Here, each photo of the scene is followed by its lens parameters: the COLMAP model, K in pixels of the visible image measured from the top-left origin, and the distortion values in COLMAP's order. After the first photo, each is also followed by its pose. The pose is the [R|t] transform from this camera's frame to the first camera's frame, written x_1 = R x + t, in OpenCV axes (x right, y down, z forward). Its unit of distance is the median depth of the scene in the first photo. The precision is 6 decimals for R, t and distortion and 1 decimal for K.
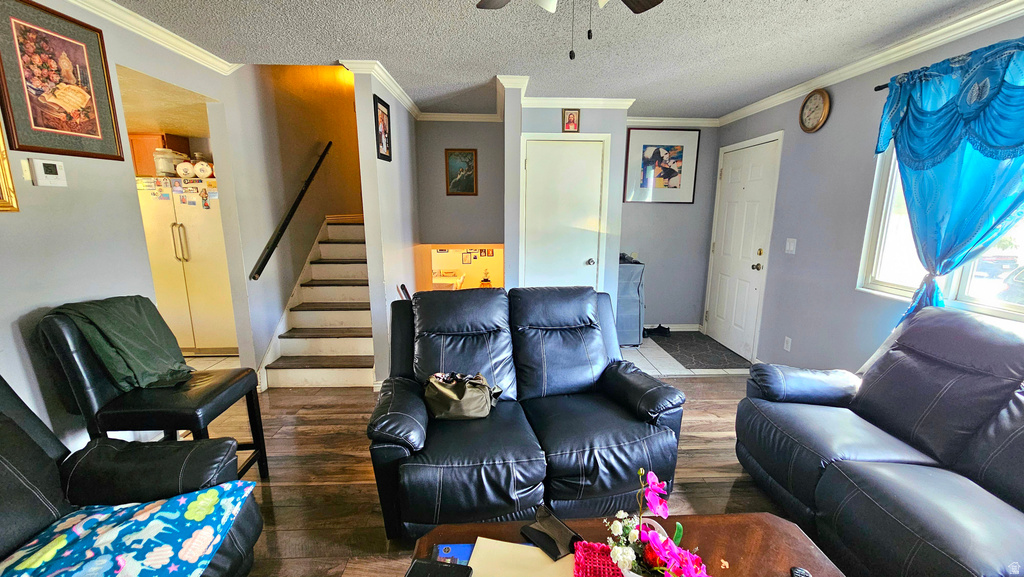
lens RADIAL K [[415.4, 0, 516.1], [0, 415.4, 291.6], [0, 0, 1]] dist [-0.001034, 0.000069]
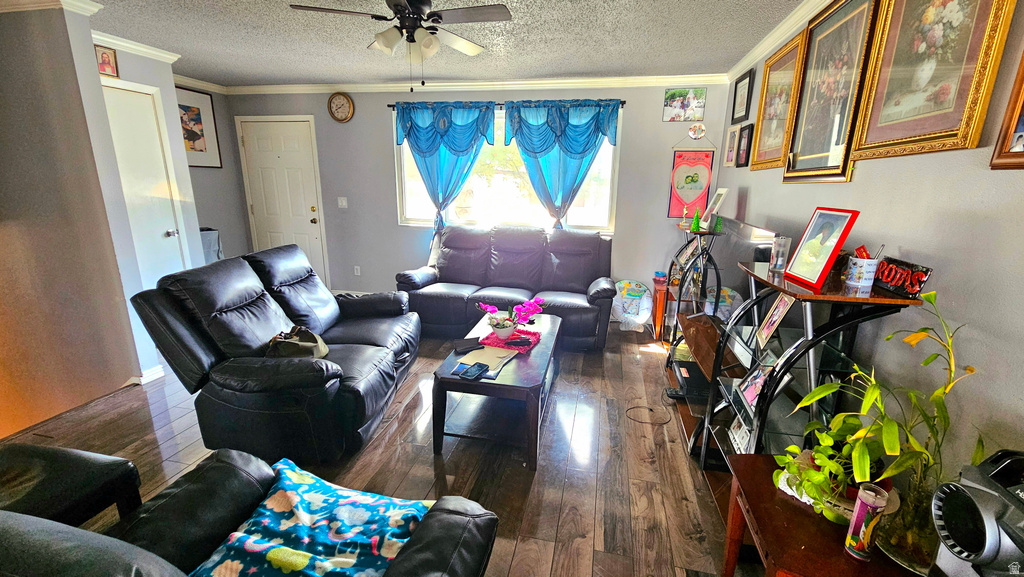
lens RADIAL K [[415.4, 0, 516.8], [0, 415.4, 285.6], [0, 0, 1]] dist [-0.001034, 0.000069]
pose [[0.256189, -0.239400, 0.936512, -0.620249], [0.169656, 0.964942, 0.200257, -0.020881], [-0.951622, 0.107581, 0.287824, 0.065119]]
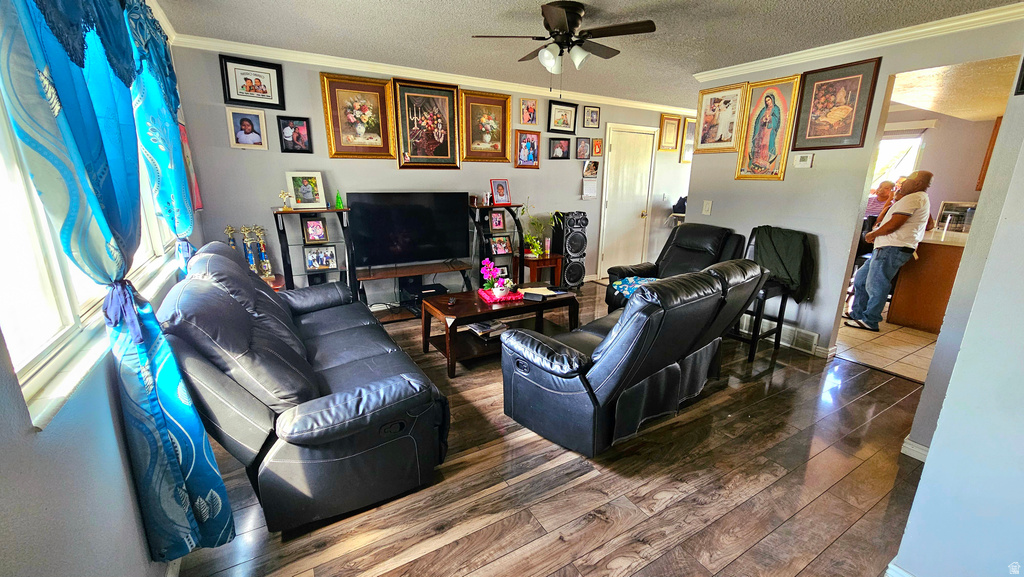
lens RADIAL K [[415.4, 0, 511.5], [0, 415.4, 287.5], [0, 0, 1]] dist [-0.001034, 0.000069]
pose [[-0.874339, 0.113547, -0.471845, 0.513312], [-0.111426, 0.899306, 0.422887, -0.210025], [0.472351, 0.422322, -0.773646, 1.043667]]
